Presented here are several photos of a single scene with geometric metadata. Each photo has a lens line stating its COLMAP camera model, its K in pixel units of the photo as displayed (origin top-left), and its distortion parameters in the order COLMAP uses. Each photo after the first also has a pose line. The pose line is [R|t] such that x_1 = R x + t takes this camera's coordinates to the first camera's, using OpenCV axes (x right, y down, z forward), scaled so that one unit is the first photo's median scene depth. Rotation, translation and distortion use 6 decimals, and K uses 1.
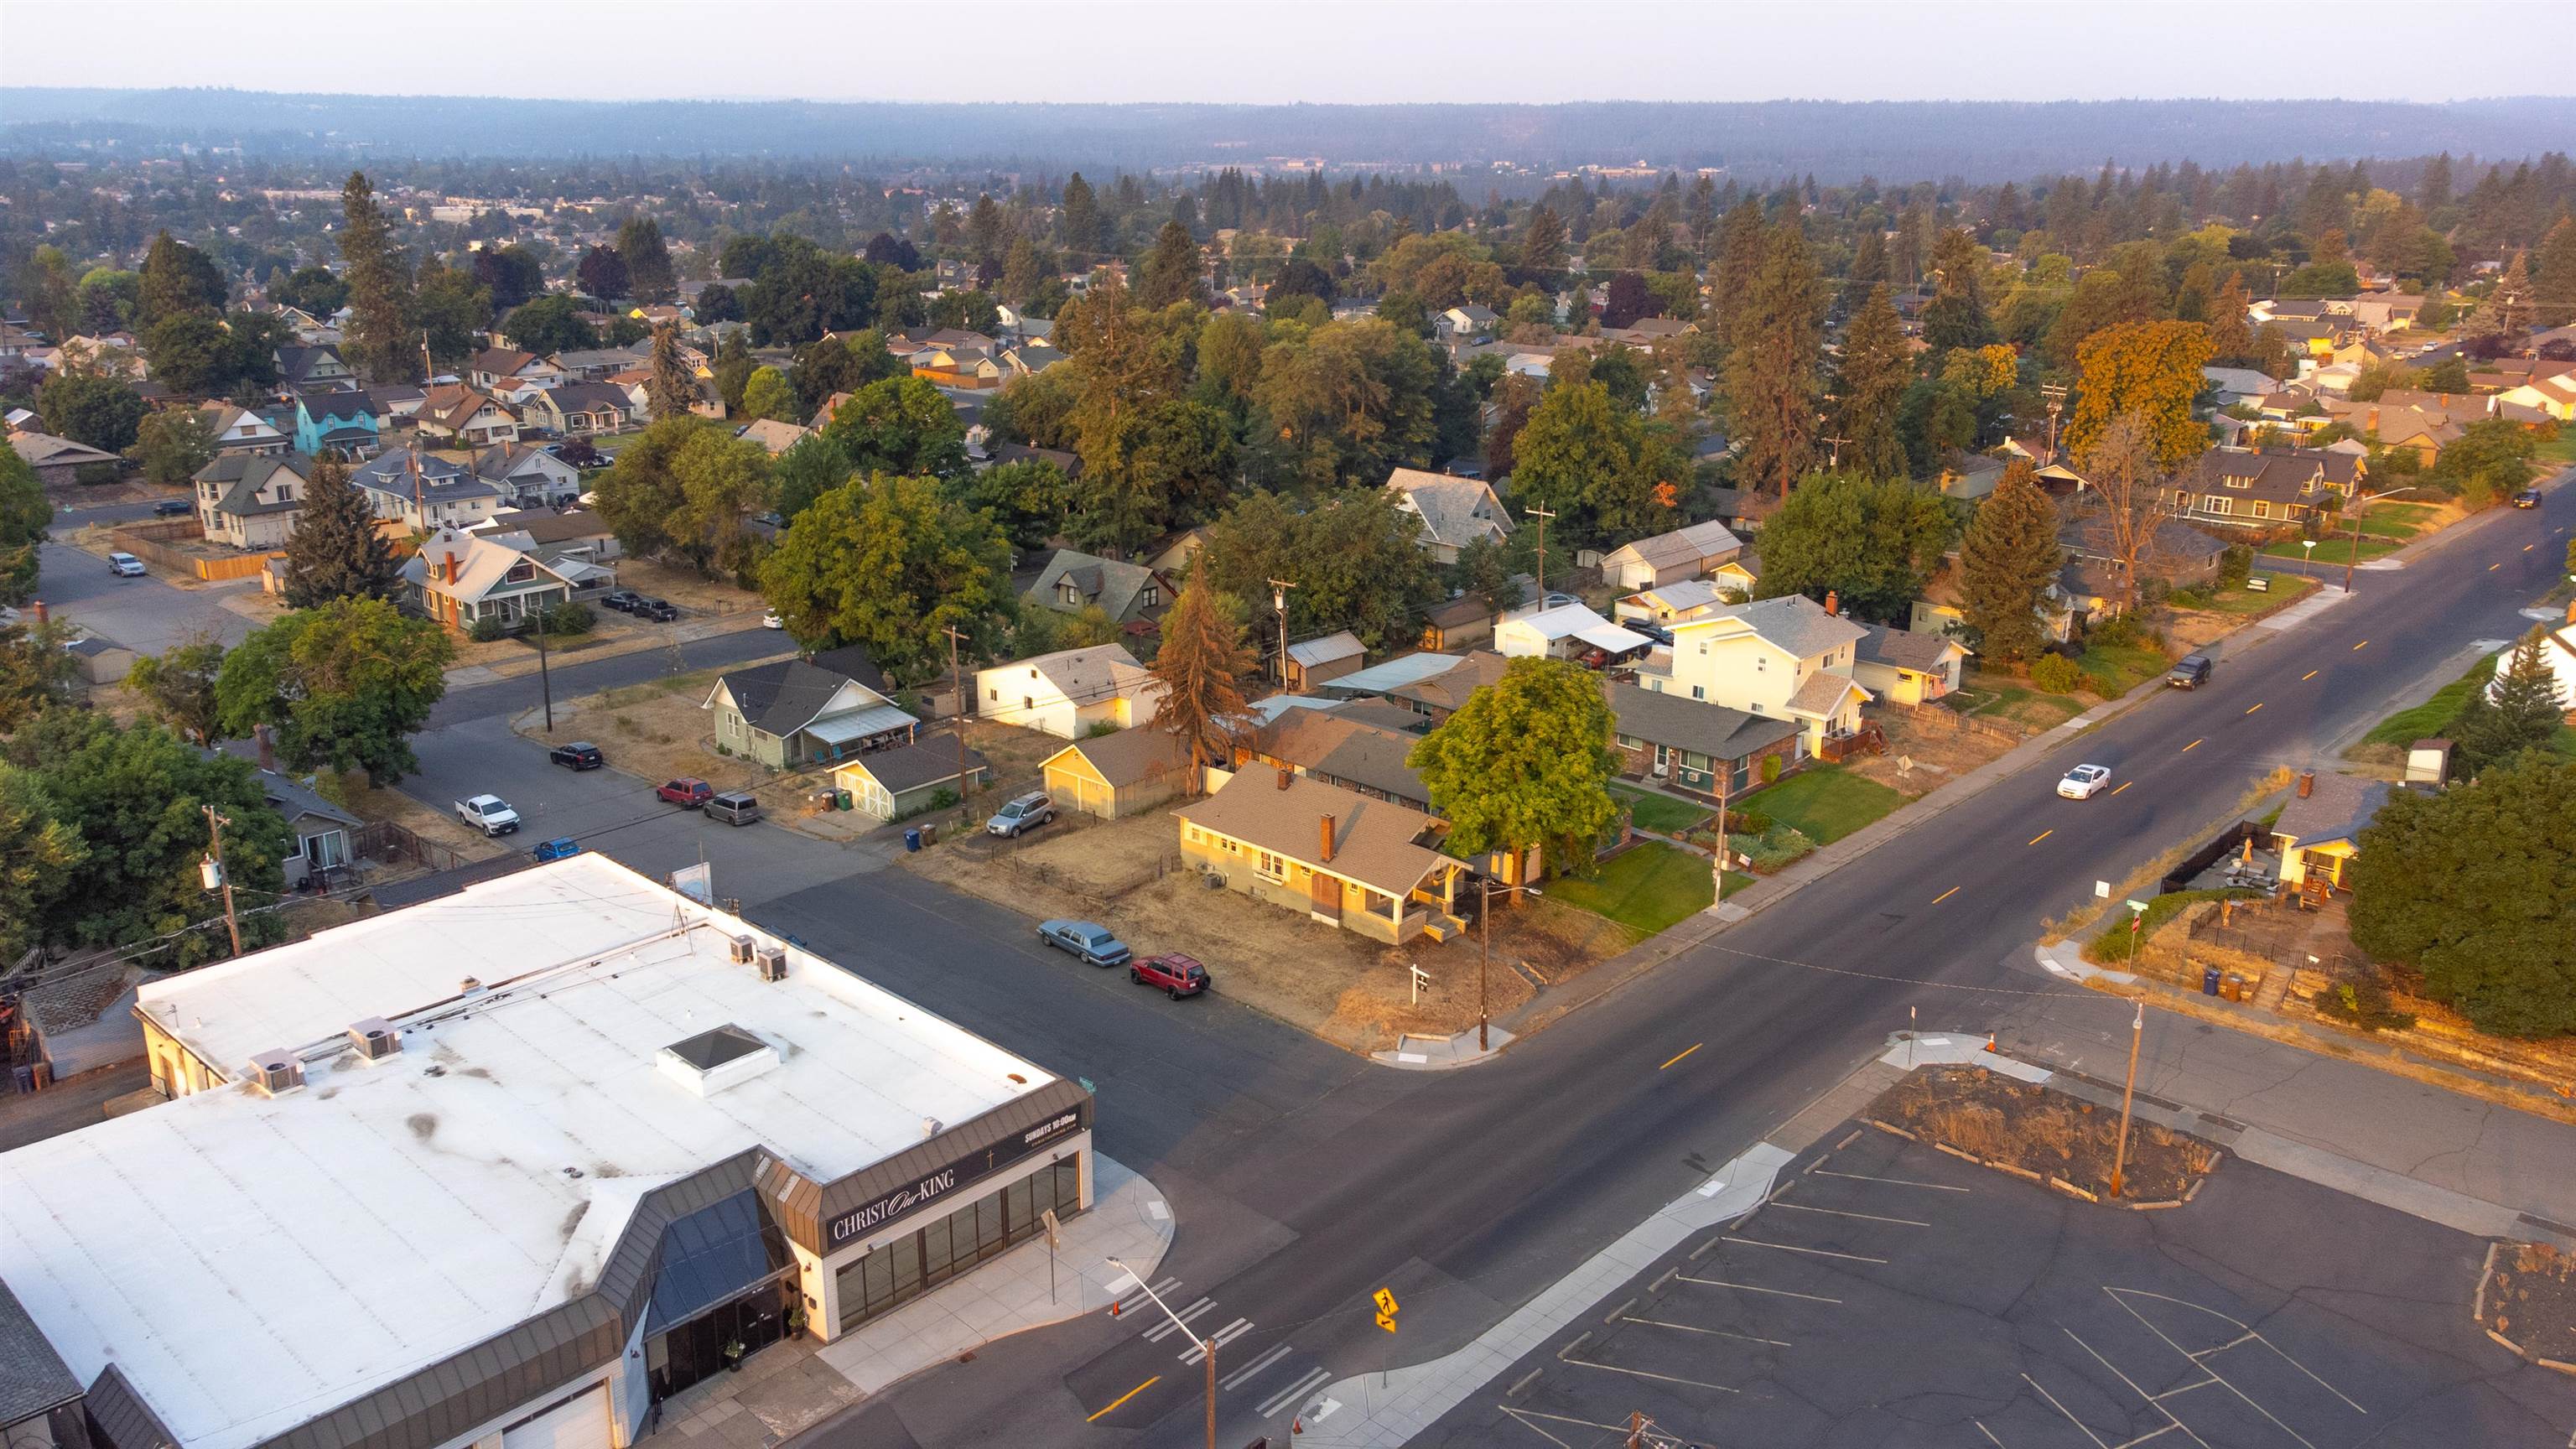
lens RADIAL K [[1890.6, 0, 1282.1], [0, 1890.6, 768.5], [0, 0, 1]] dist [0.050834, 0.000503]
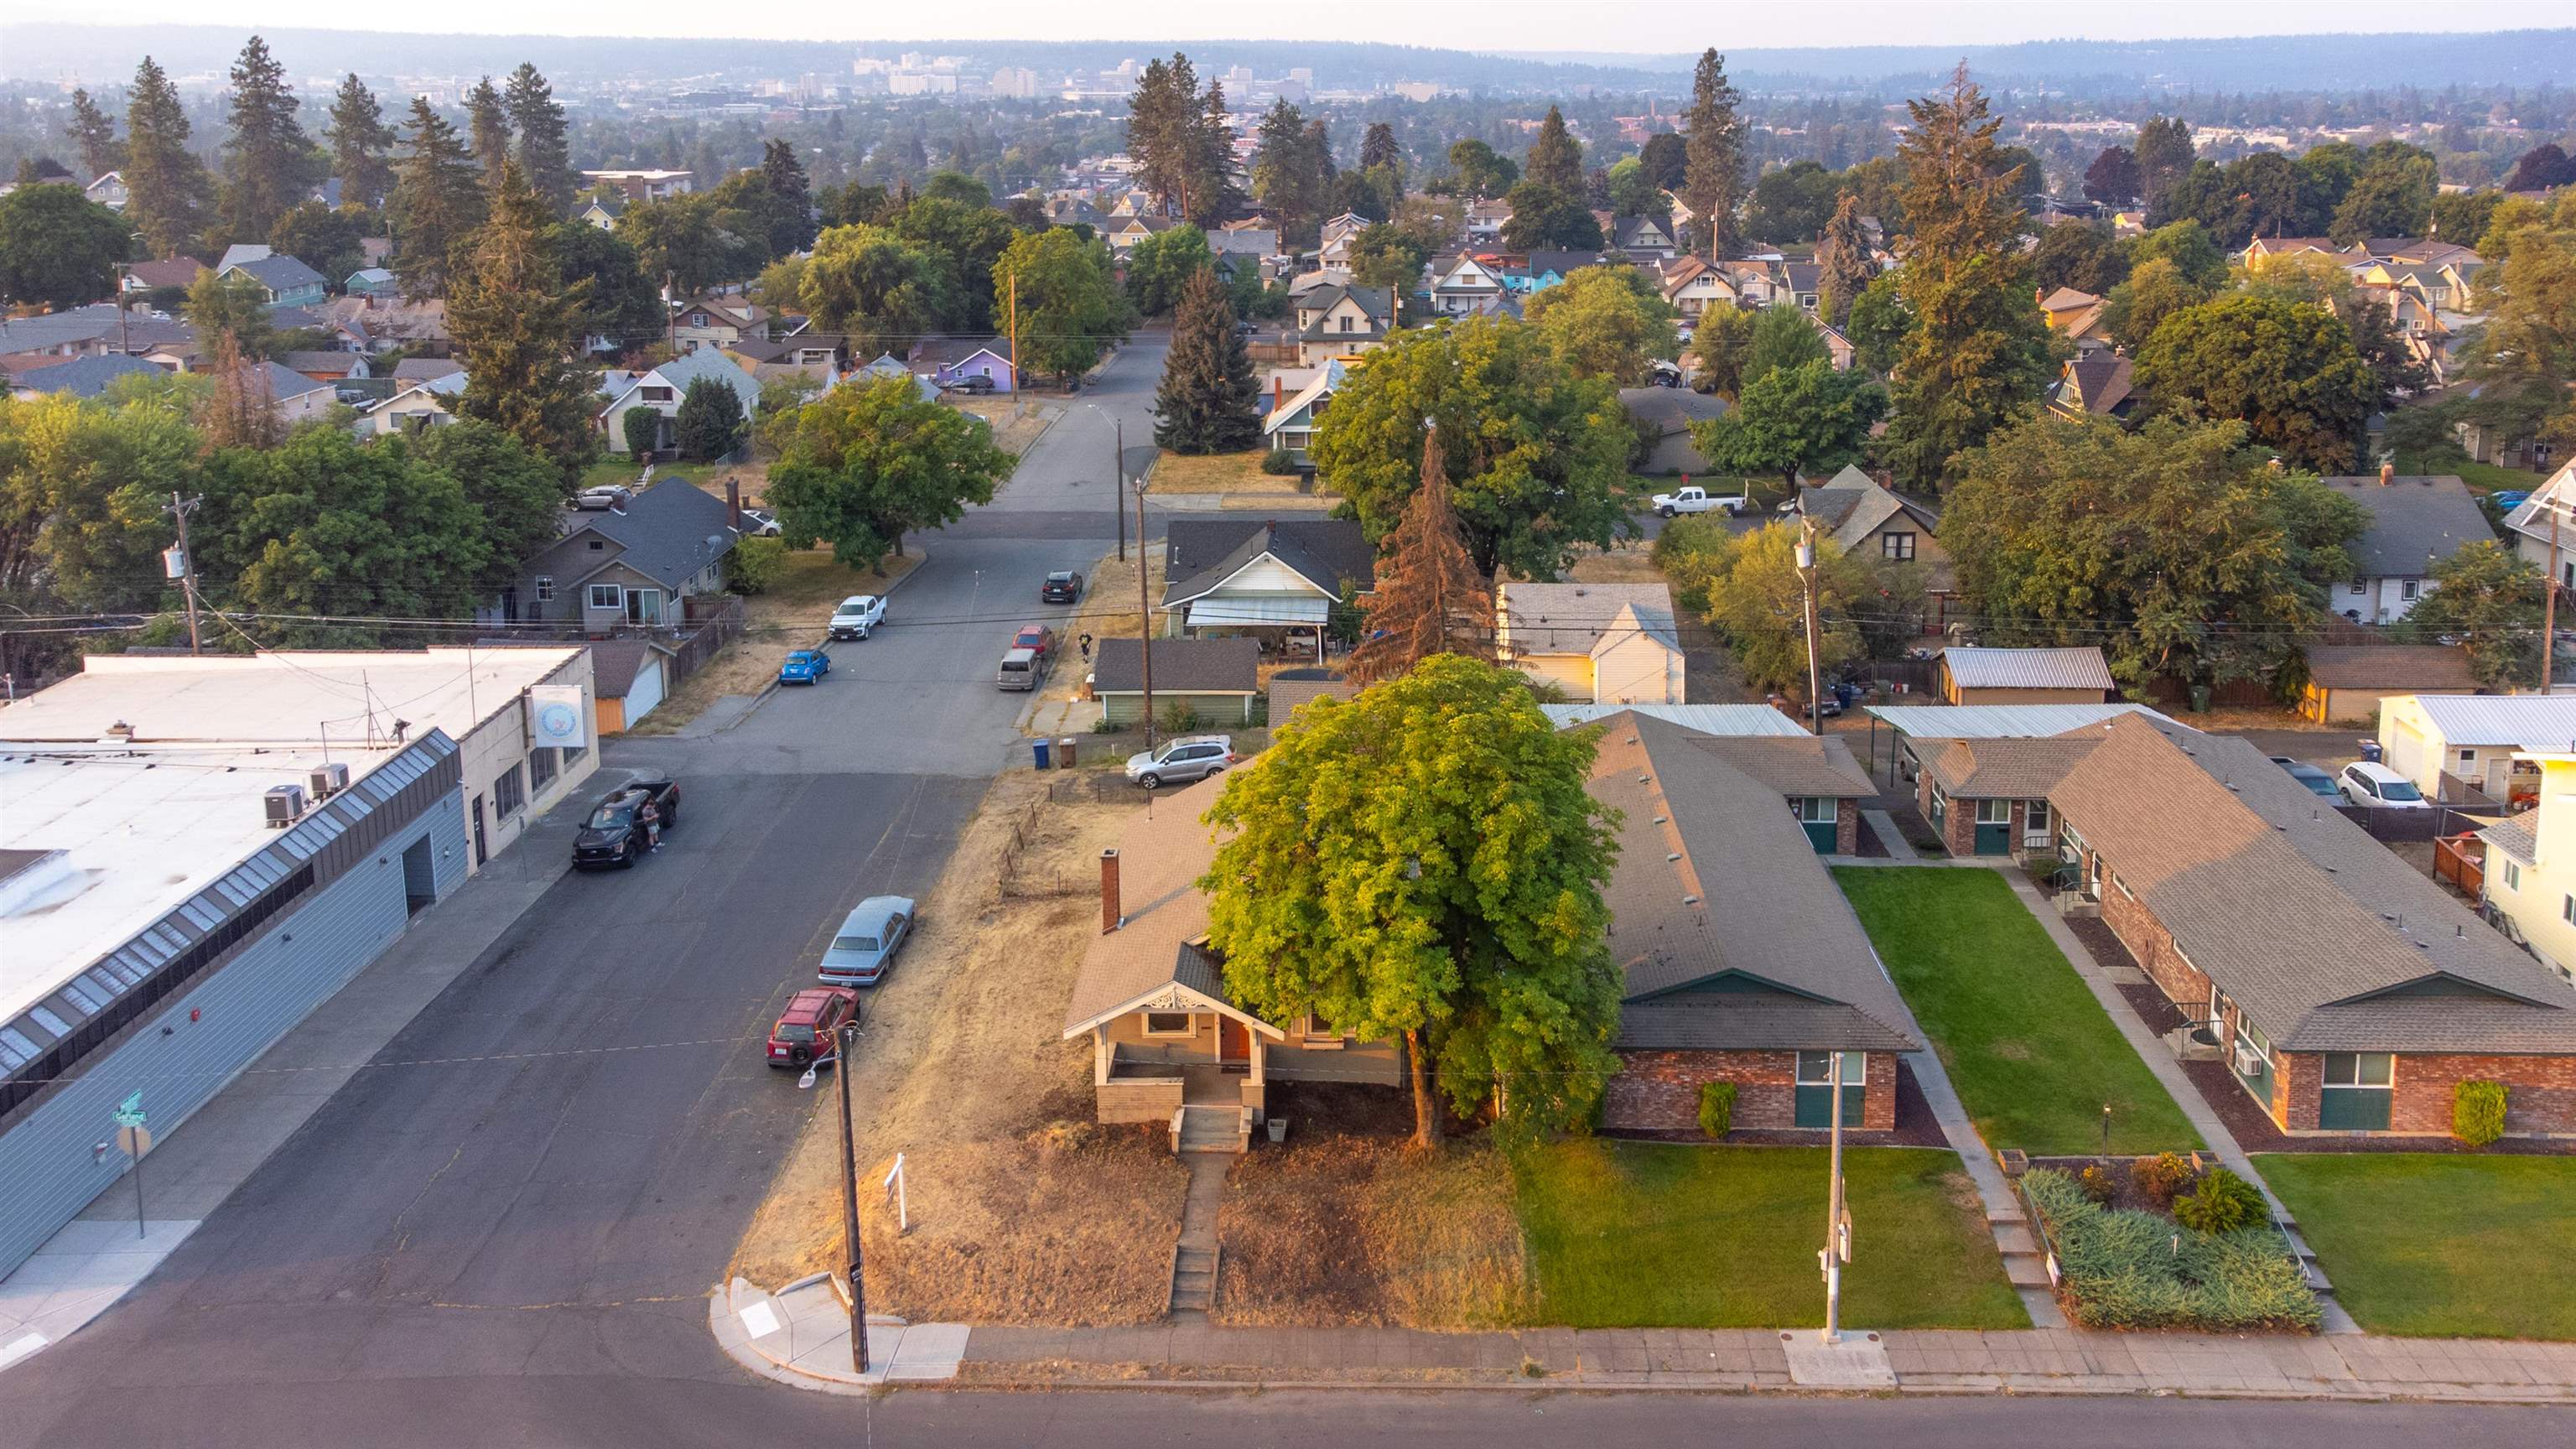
lens RADIAL K [[2002.0, 0, 1326.4], [0, 2002.0, 401.4], [0, 0, 1]] dist [0.004284, 0.047396]
pose [[0.665494, 0.113983, -0.737648, 0.465833], [-0.221453, 0.973924, -0.049298, -0.086140], [0.712794, 0.196162, 0.673383, 0.573634]]
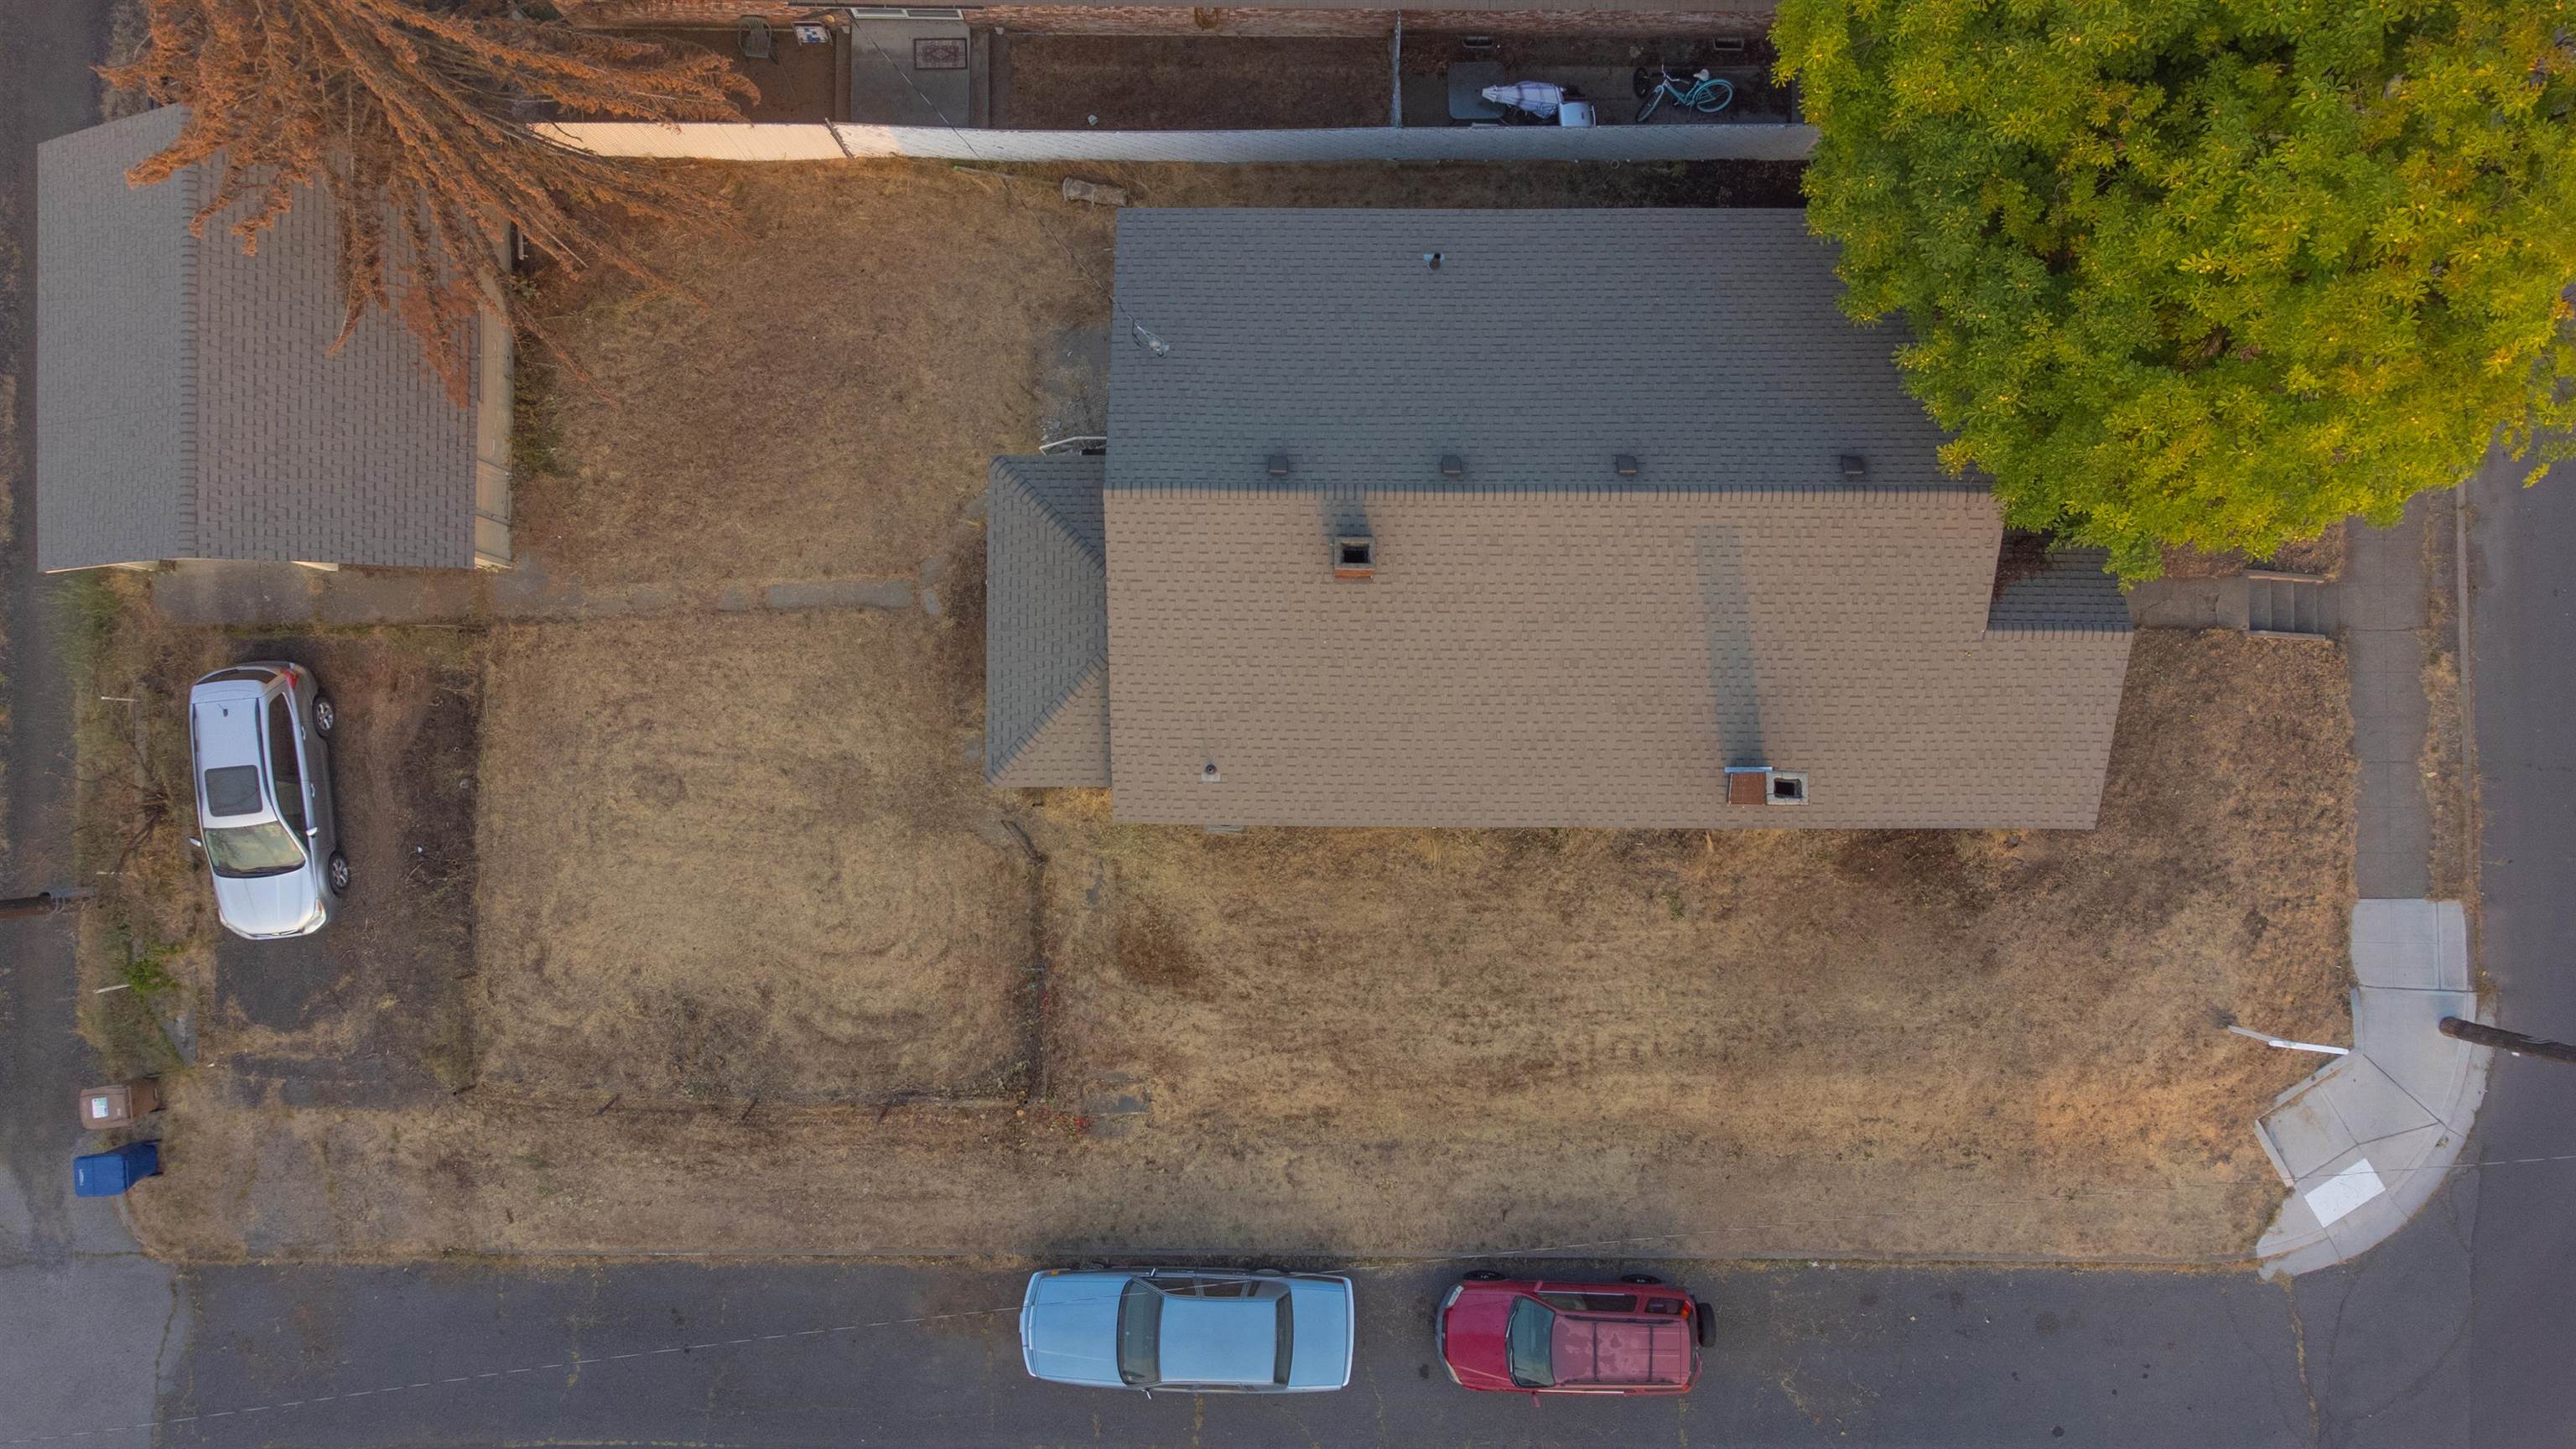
lens RADIAL K [[1922.3, 0, 1278.5], [0, 1922.3, 674.4], [0, 0, 1]] dist [0.036180, -0.008073]
pose [[0.734214, -0.678234, 0.030475, -0.024678], [0.218116, 0.278152, 0.935445, -0.241877], [-0.642927, -0.680169, 0.352157, 0.897994]]
